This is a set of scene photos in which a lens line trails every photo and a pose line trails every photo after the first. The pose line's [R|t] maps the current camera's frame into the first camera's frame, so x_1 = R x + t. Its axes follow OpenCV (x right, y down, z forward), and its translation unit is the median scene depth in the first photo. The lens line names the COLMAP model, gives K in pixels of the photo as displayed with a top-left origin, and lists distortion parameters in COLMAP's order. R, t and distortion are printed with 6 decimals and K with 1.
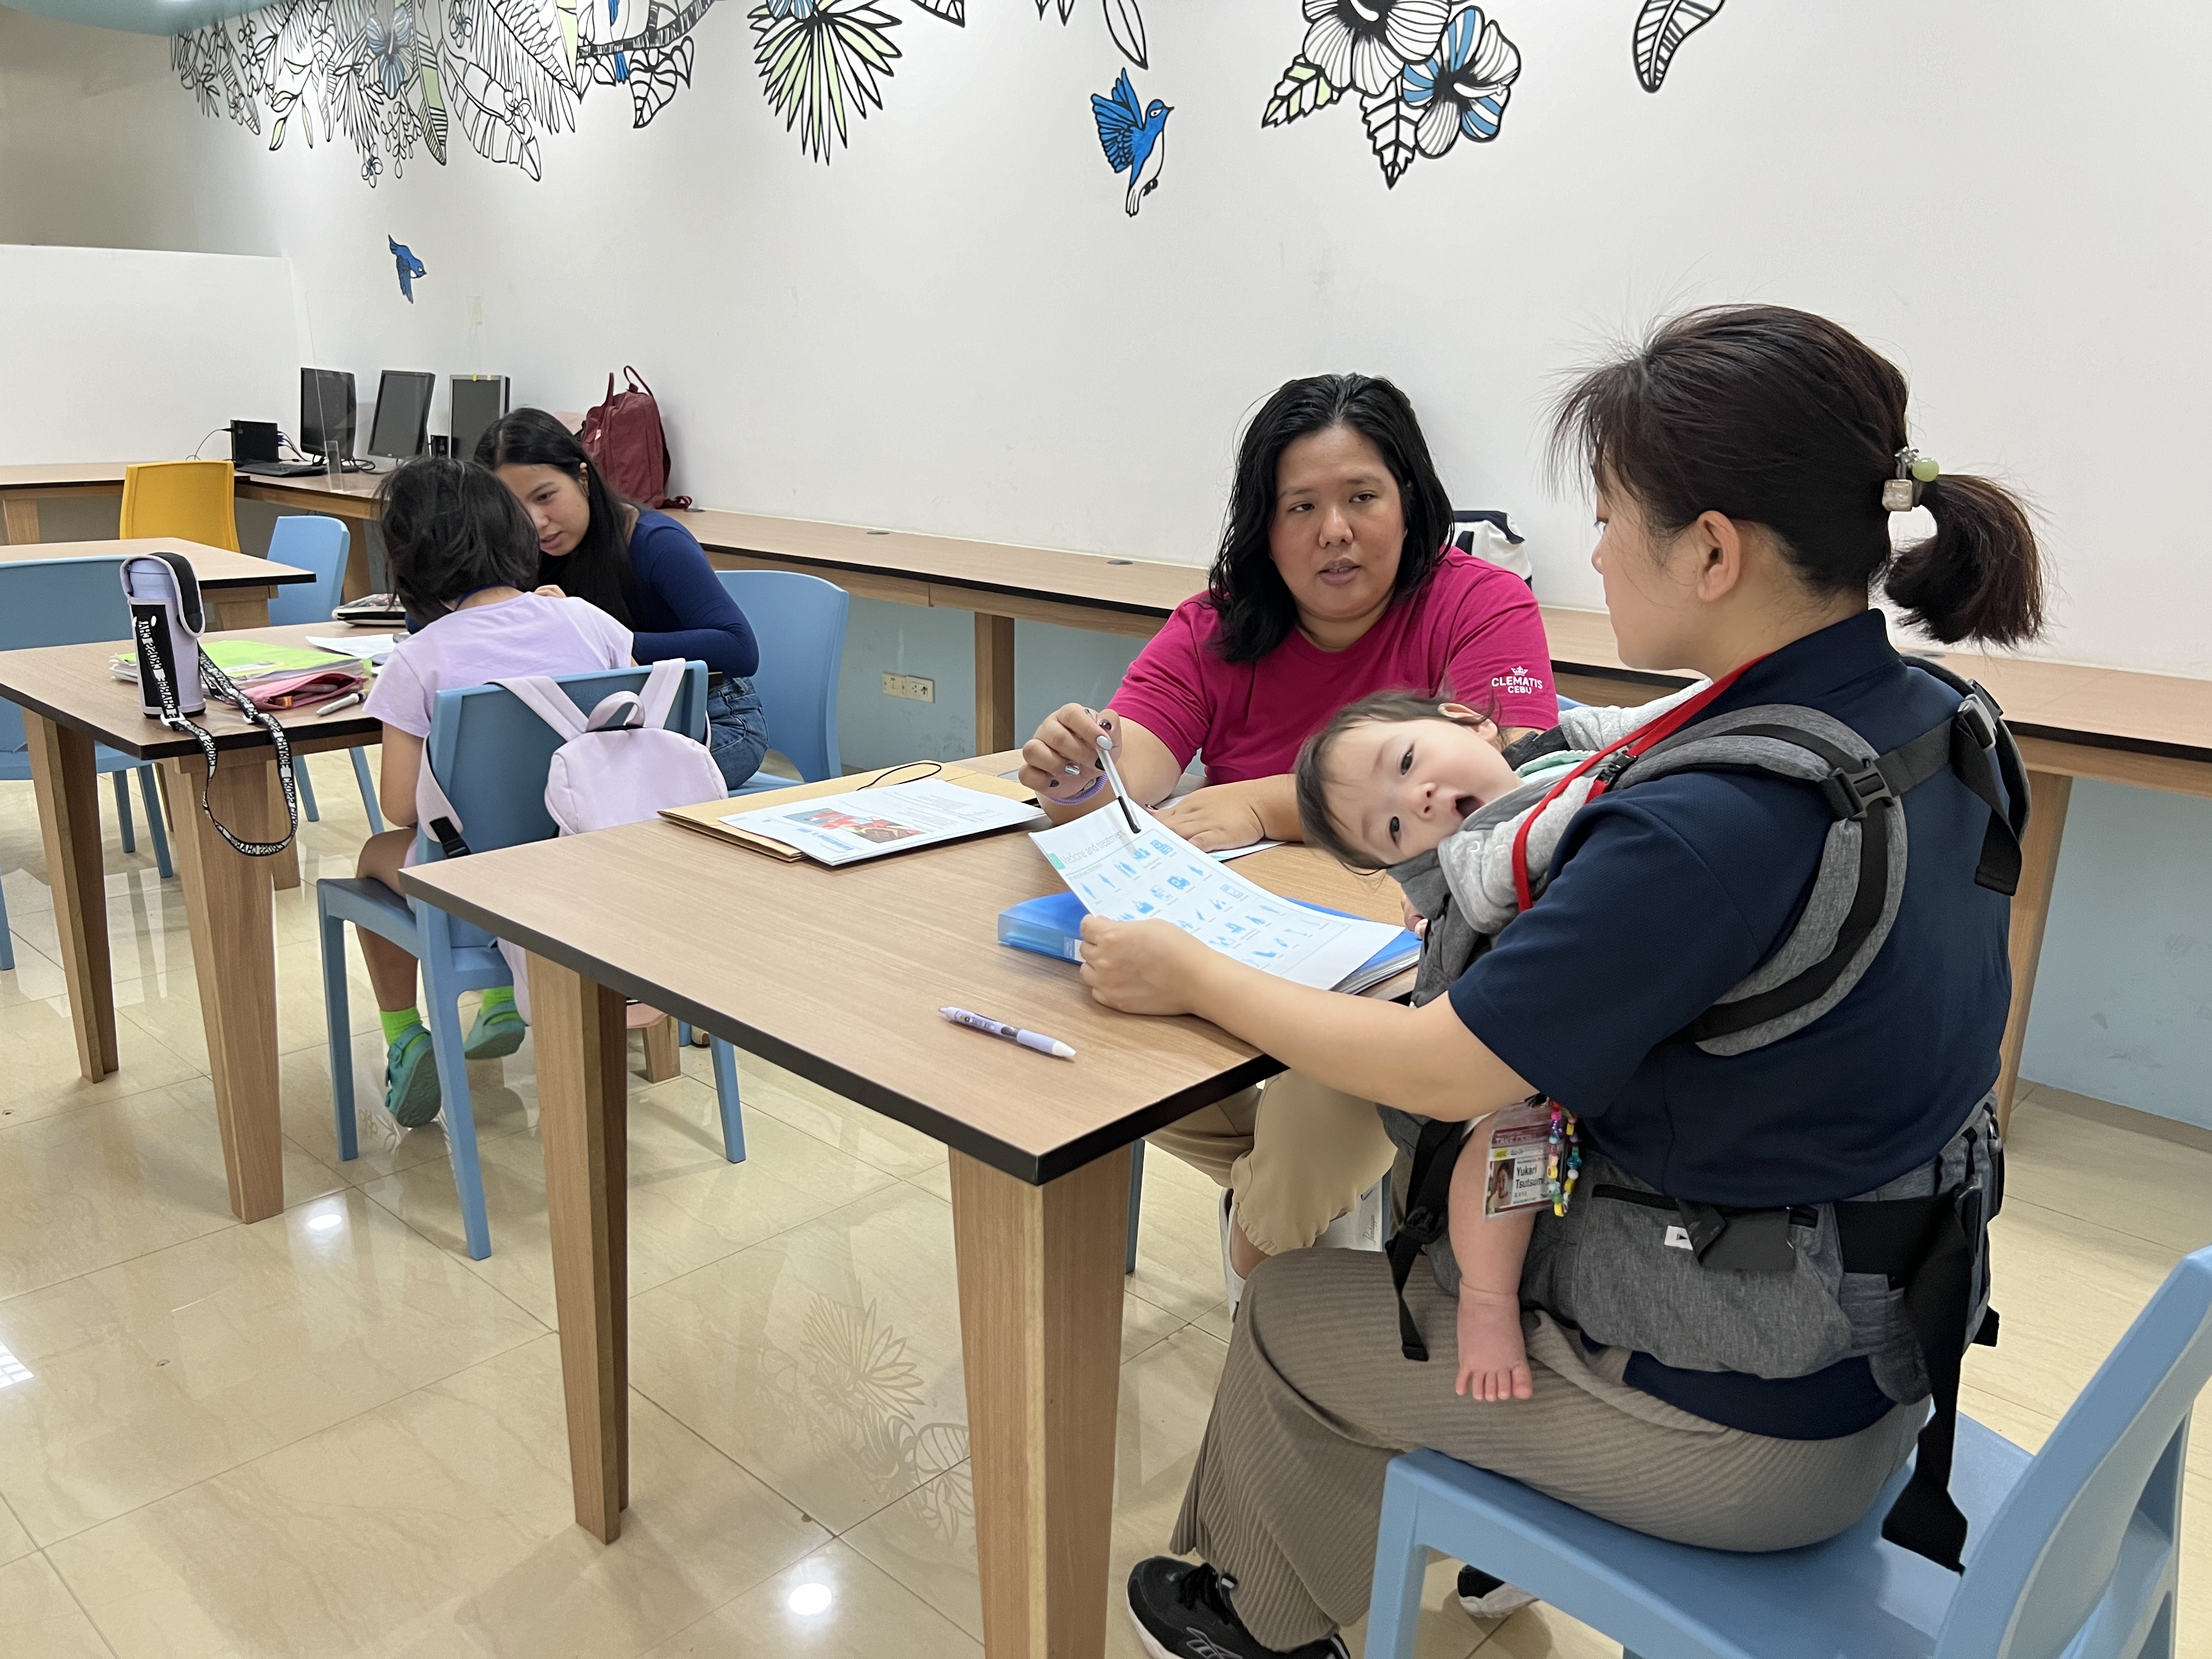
lens RADIAL K [[1642.7, 0, 1106.0], [0, 1642.7, 829.5], [0, 0, 1]] dist [0.049345, -0.057269]
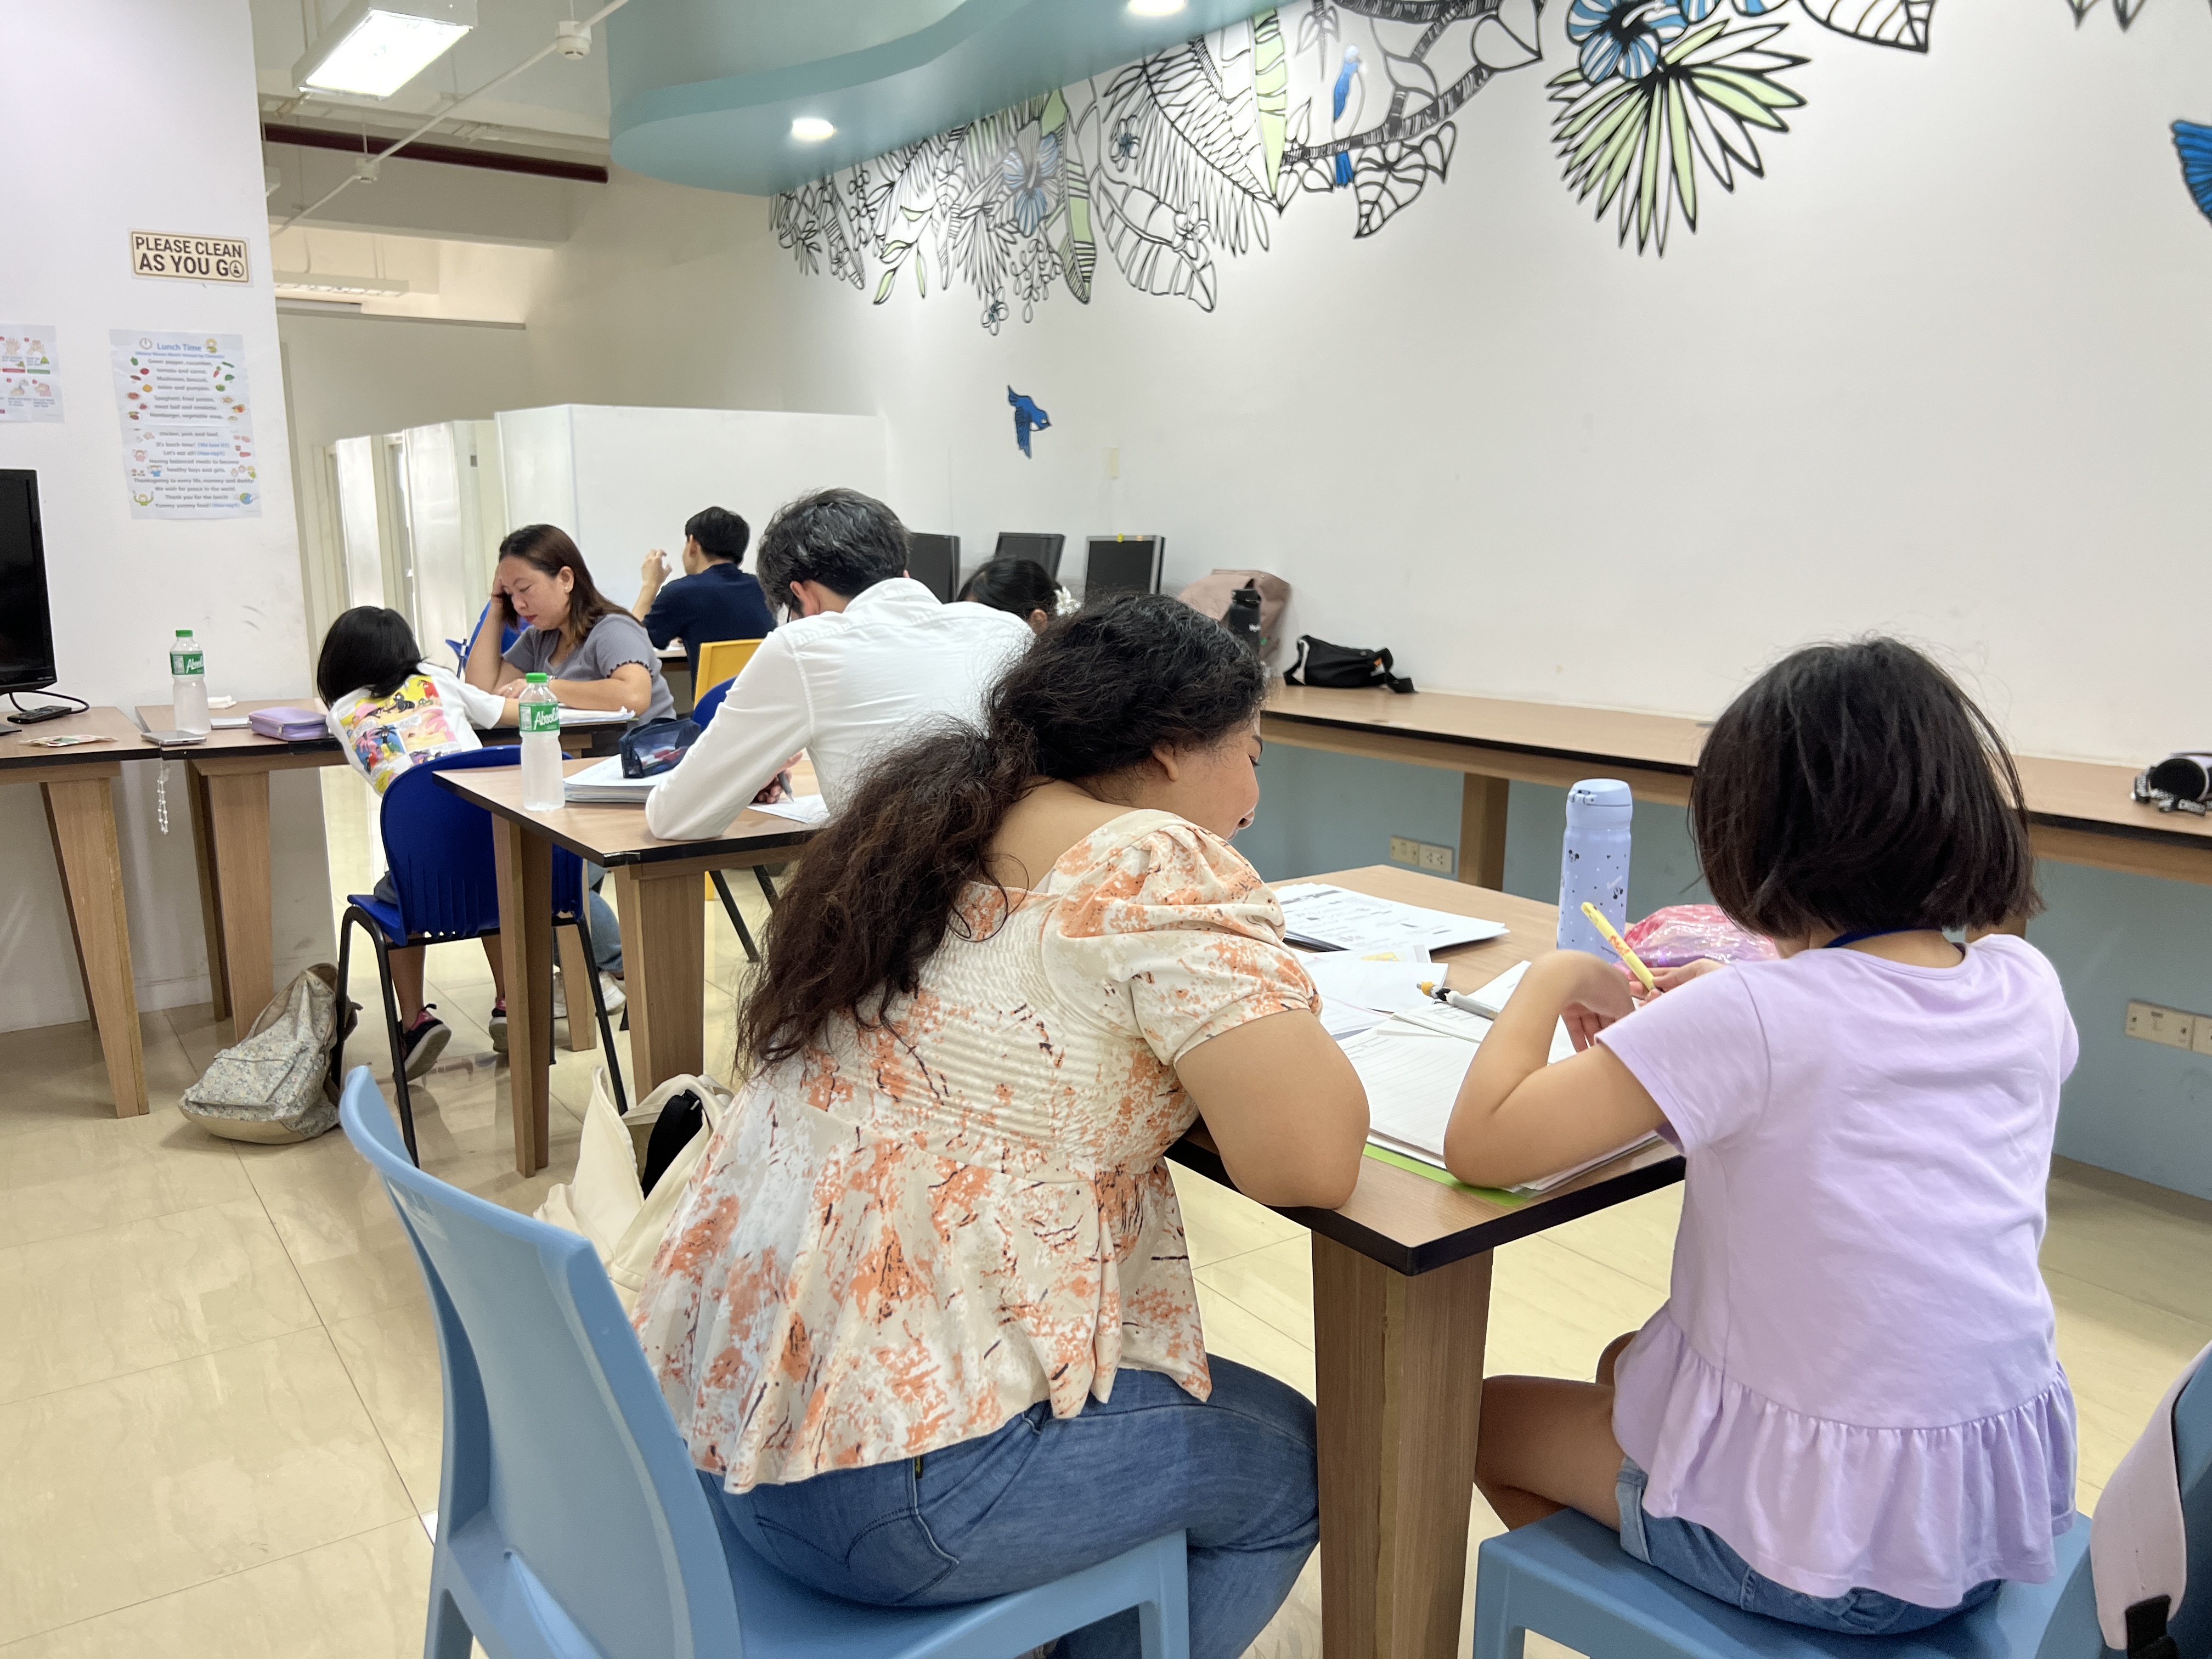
lens RADIAL K [[1642.7, 0, 1106.0], [0, 1642.7, 829.5], [0, 0, 1]] dist [0.049345, -0.057269]
pose [[0.976127, 0.021374, -0.216144, -0.214627], [-0.040047, 0.995796, -0.082381, -0.051374], [0.213475, 0.089070, 0.972880, 0.183521]]
